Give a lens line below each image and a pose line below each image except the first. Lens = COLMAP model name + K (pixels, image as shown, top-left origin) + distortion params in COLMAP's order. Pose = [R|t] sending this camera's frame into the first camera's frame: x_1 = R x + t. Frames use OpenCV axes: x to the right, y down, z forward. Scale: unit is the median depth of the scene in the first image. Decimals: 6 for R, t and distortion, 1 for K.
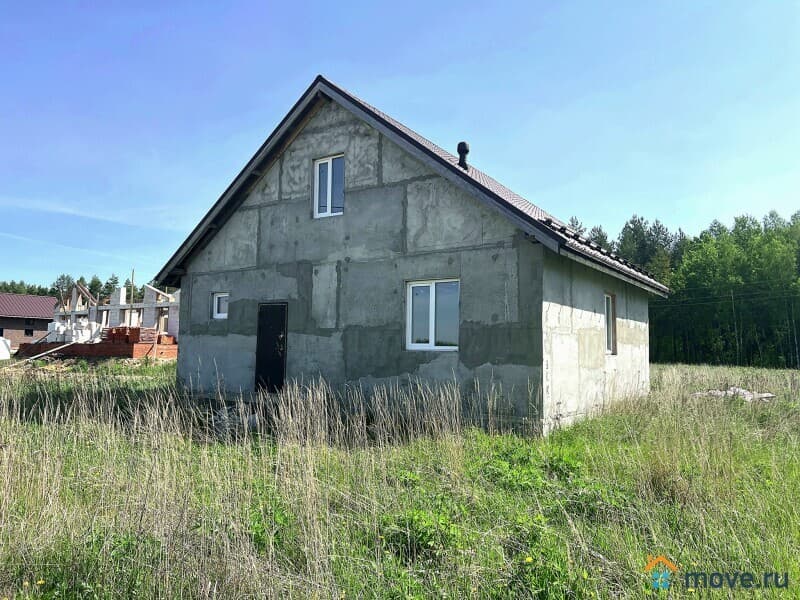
lens RADIAL K [[592.6, 0, 400.0], [0, 592.6, 300.0], [0, 0, 1]] dist [0.077766, -0.006132]
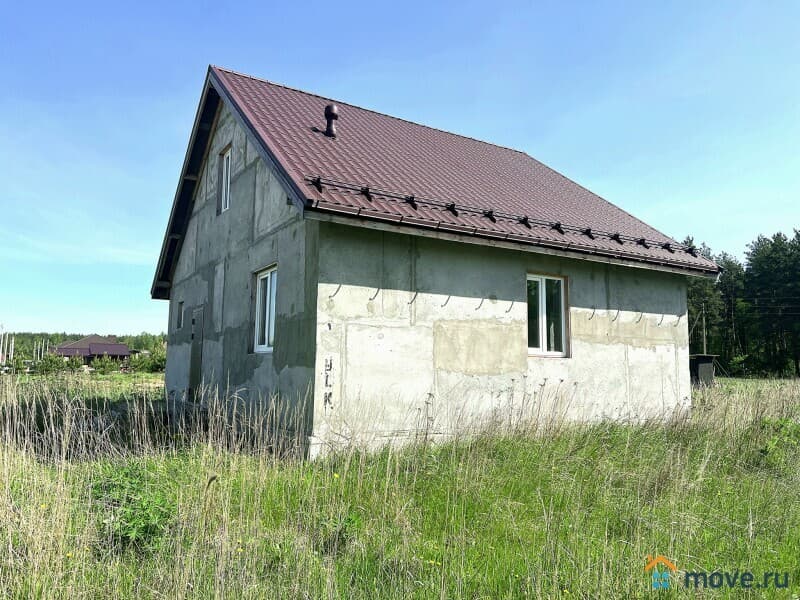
lens RADIAL K [[592.6, 0, 400.0], [0, 592.6, 300.0], [0, 0, 1]] dist [0.077766, -0.006132]
pose [[0.913614, -0.051461, -0.403313, 0.512993], [0.037378, 0.998388, -0.042720, 0.048309], [0.404861, 0.023954, 0.914064, 0.271187]]
